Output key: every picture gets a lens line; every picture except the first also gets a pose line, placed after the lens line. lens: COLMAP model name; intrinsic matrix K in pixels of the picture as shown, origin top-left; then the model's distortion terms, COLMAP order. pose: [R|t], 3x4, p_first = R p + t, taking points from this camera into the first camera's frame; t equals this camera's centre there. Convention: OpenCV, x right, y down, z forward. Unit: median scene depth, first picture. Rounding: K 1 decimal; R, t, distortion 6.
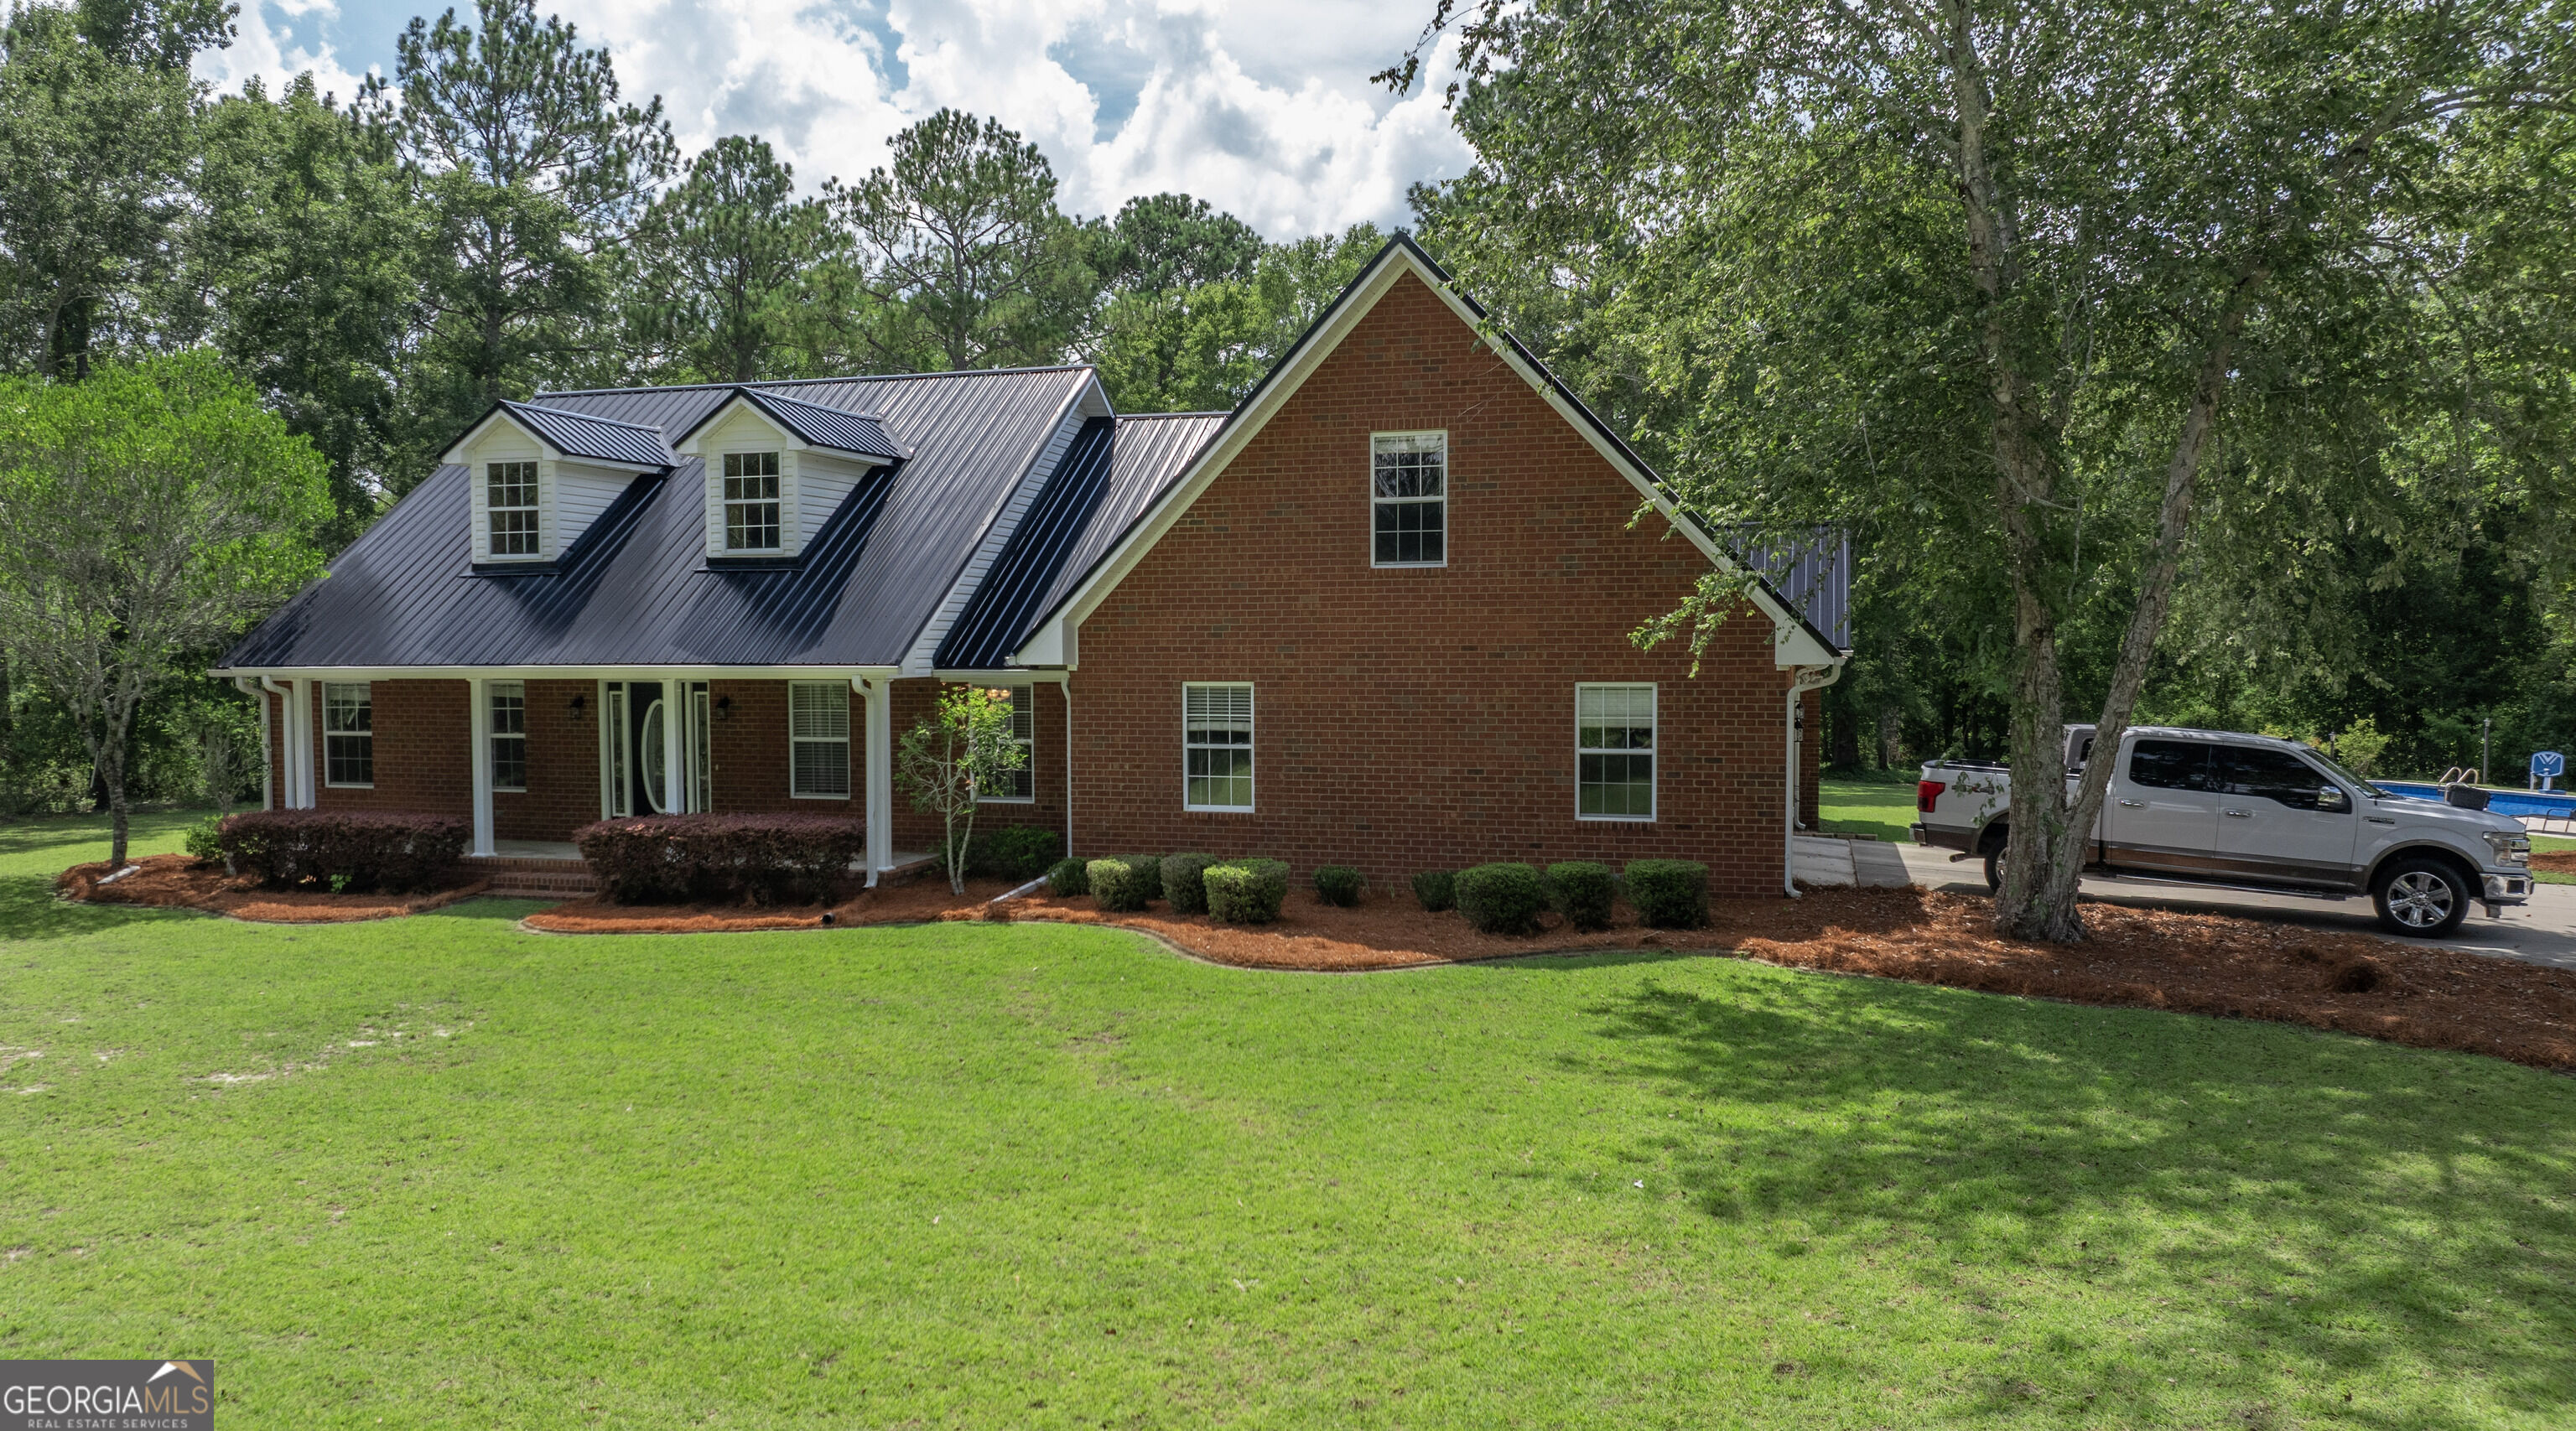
lens RADIAL K [[1845.0, 0, 1296.1], [0, 1845.0, 728.1], [0, 0, 1]] dist [-0.022951, 0.010409]
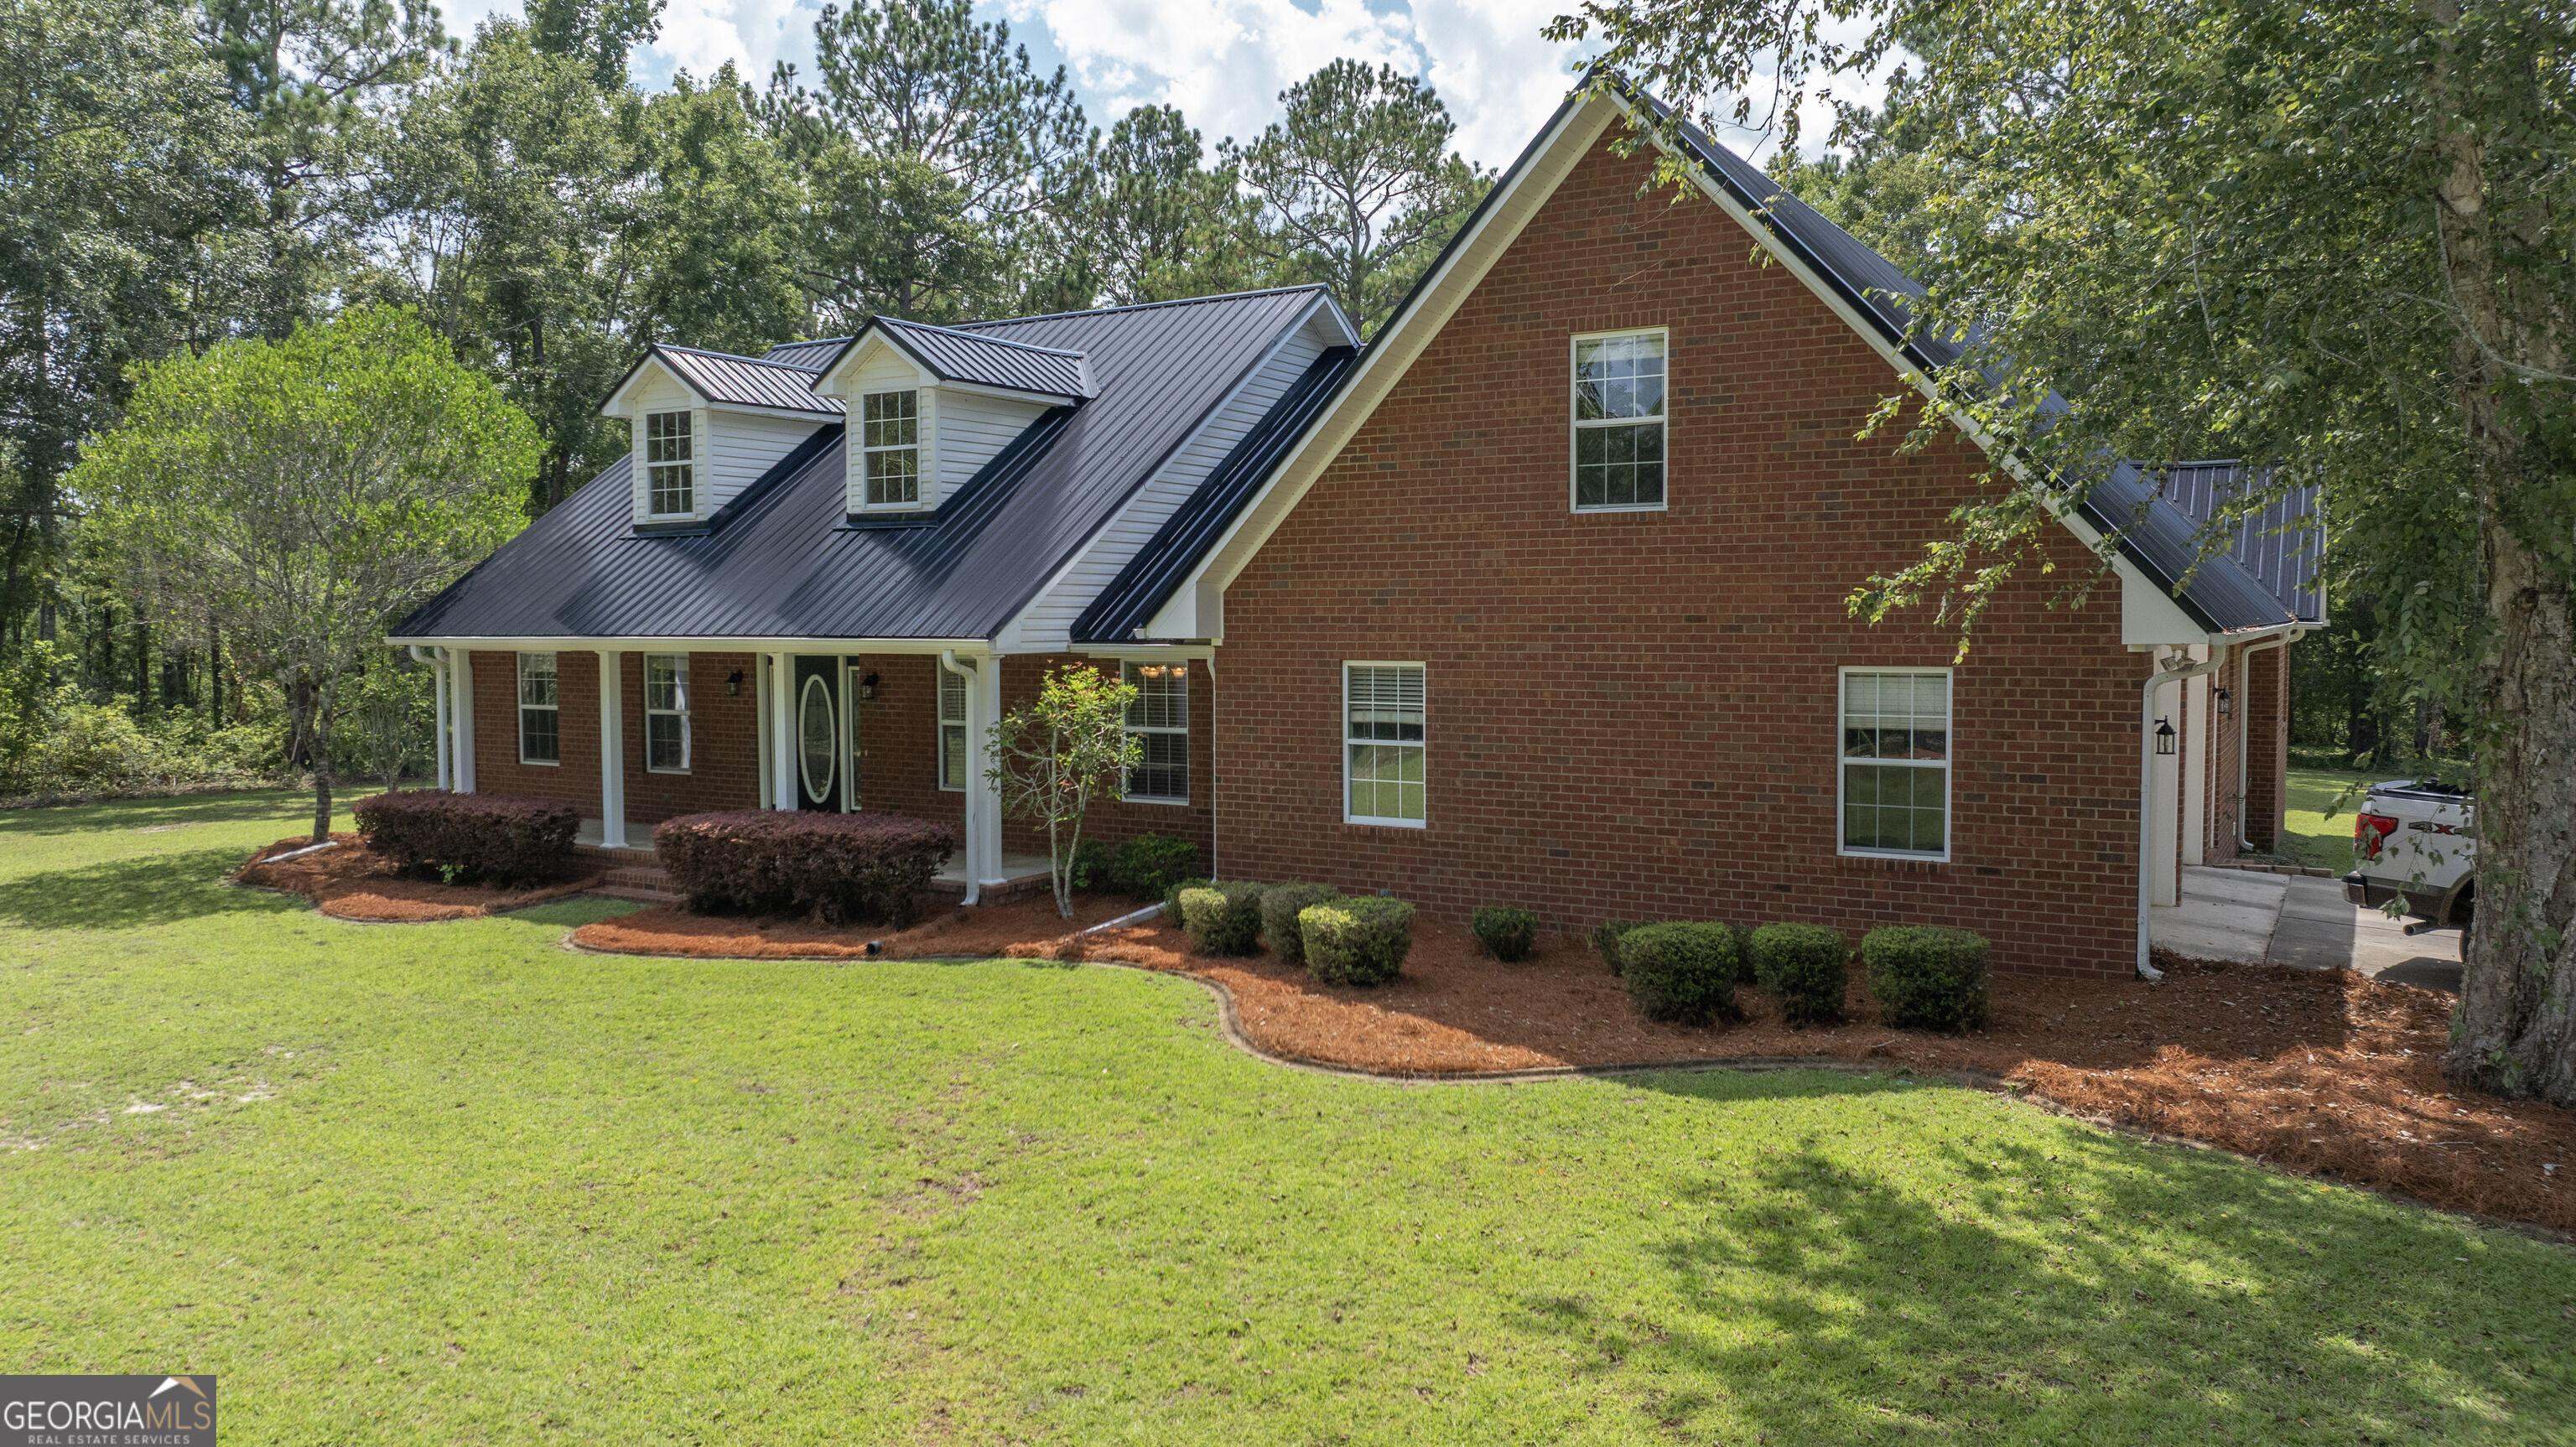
lens RADIAL K [[1845.0, 0, 1290.6], [0, 1845.0, 707.1], [0, 0, 1]] dist [-0.022951, 0.010409]
pose [[0.968823, 0.012972, -0.247415, 0.111706], [-0.011602, 0.999908, 0.006994, -0.010223], [0.247483, -0.003906, 0.968884, 0.221333]]
